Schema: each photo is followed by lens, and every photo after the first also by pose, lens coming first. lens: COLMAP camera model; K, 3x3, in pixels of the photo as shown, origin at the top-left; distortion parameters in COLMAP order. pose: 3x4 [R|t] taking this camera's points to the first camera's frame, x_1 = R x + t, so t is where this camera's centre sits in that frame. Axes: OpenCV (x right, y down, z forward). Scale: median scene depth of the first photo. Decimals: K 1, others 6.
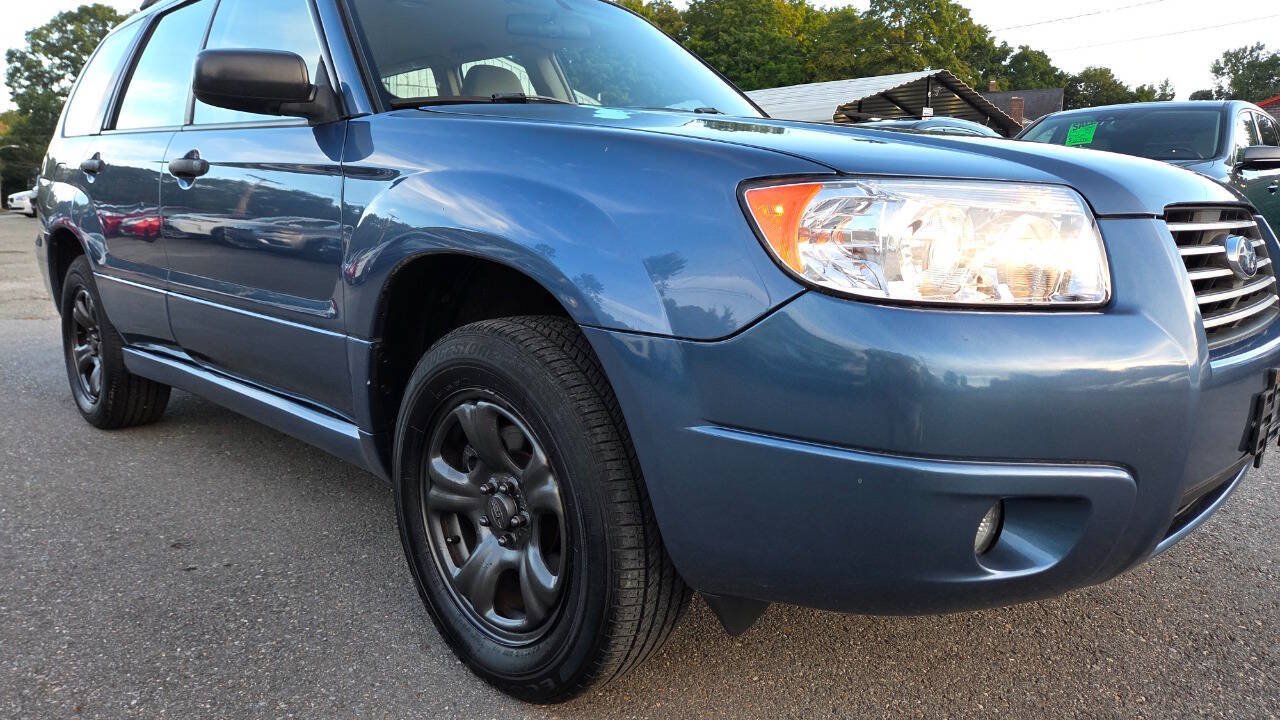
lens RADIAL K [[840.6, 0, 641.6], [0, 840.6, 346.6], [0, 0, 1]] dist [0.063817, -0.051027]
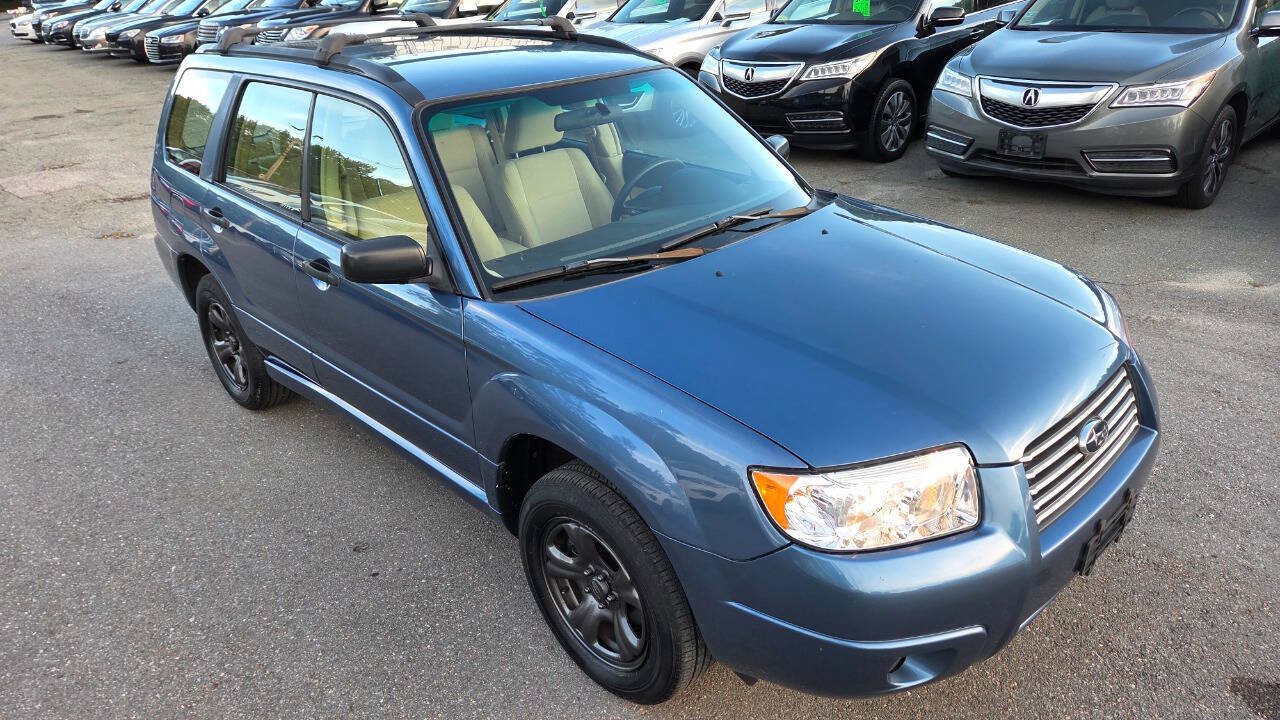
lens RADIAL K [[840.6, 0, 641.6], [0, 840.6, 346.6], [0, 0, 1]] dist [0.063817, -0.051027]
pose [[0.998596, -0.040125, -0.034580, -0.014389], [0.047778, 0.964169, 0.260949, -0.498627], [0.022871, -0.262235, 0.964733, -0.292660]]
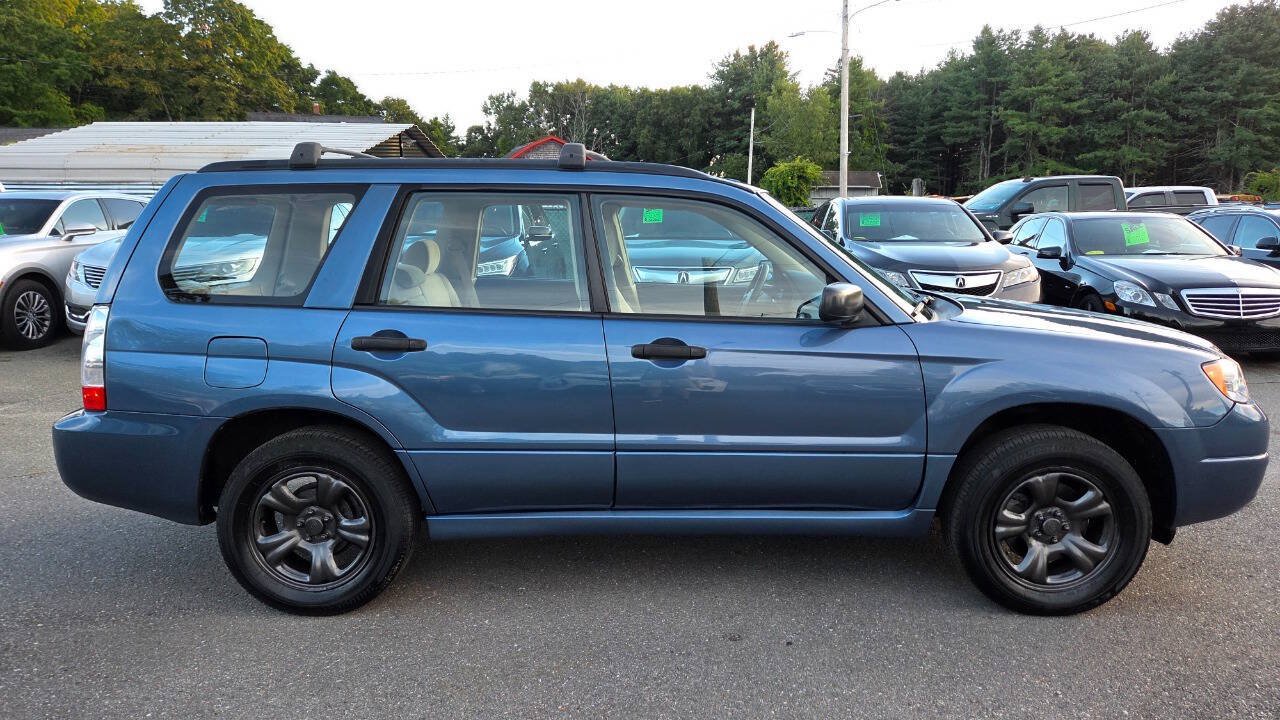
lens RADIAL K [[848.4, 0, 632.6], [0, 848.4, 353.8], [0, 0, 1]] dist [0.063217, -0.070873]
pose [[0.725213, -0.115670, 0.678740, -1.729879], [0.121448, 0.991821, 0.039261, -0.317608], [-0.677729, 0.053959, 0.733329, 0.135125]]
